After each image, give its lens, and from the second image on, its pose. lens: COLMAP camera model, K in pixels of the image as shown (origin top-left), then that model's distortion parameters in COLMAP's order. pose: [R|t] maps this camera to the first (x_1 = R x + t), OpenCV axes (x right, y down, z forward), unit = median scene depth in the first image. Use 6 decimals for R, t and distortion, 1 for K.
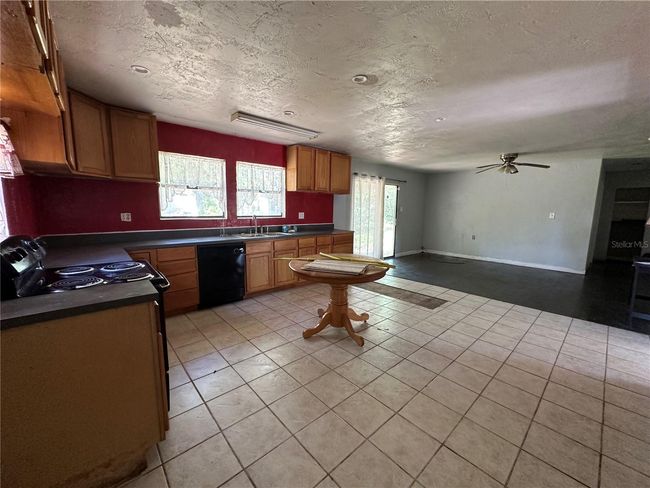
lens RADIAL K [[260.1, 0, 322.1], [0, 260.1, 243.4], [0, 0, 1]] dist [-0.002447, 0.001083]
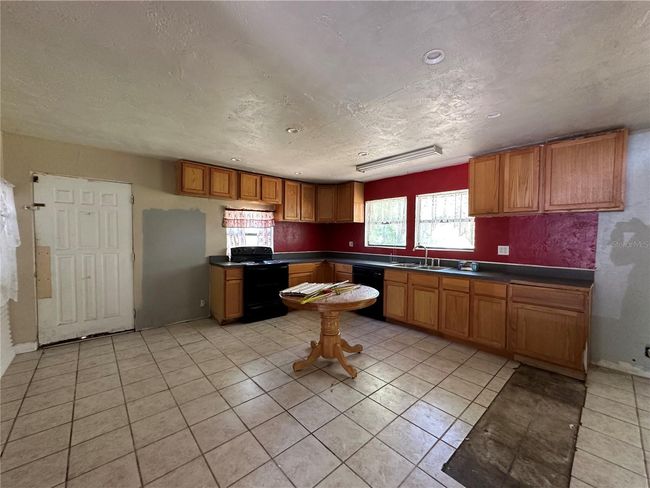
lens RADIAL K [[260.1, 0, 328.2], [0, 260.1, 243.7], [0, 0, 1]] dist [-0.002447, 0.001083]
pose [[0.018891, 0.016180, -0.999691, 0.769333], [-0.146106, 0.989180, 0.013249, -0.086190], [0.989089, 0.145810, 0.021051, 0.682864]]
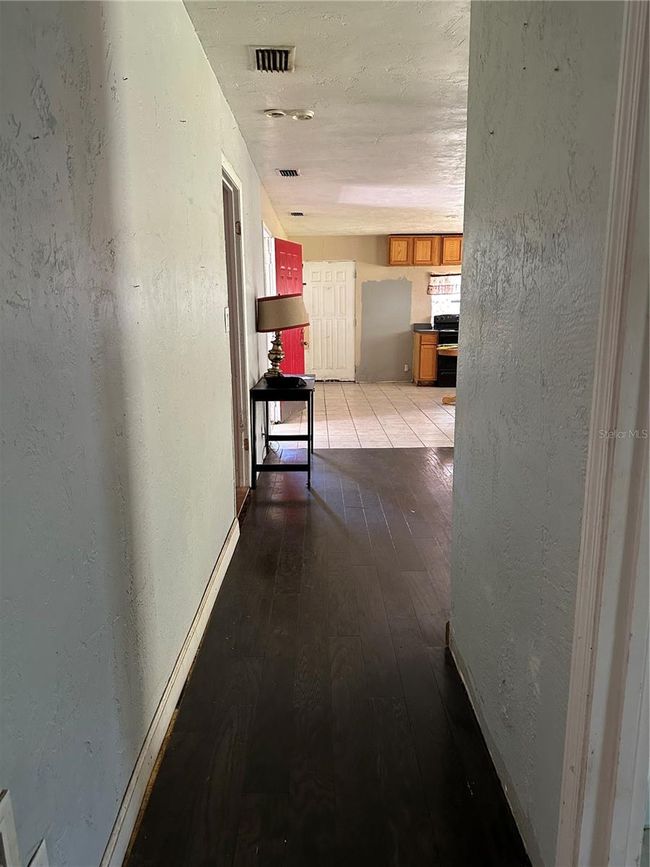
lens RADIAL K [[588.4, 0, 323.7], [0, 588.4, 434.8], [0, 0, 1]] dist [0.004633, -0.000933]
pose [[-0.642487, 0.156235, -0.750201, 1.961764], [-0.104733, 0.951905, 0.287937, -0.187346], [0.759106, 0.263566, -0.595223, 1.606982]]
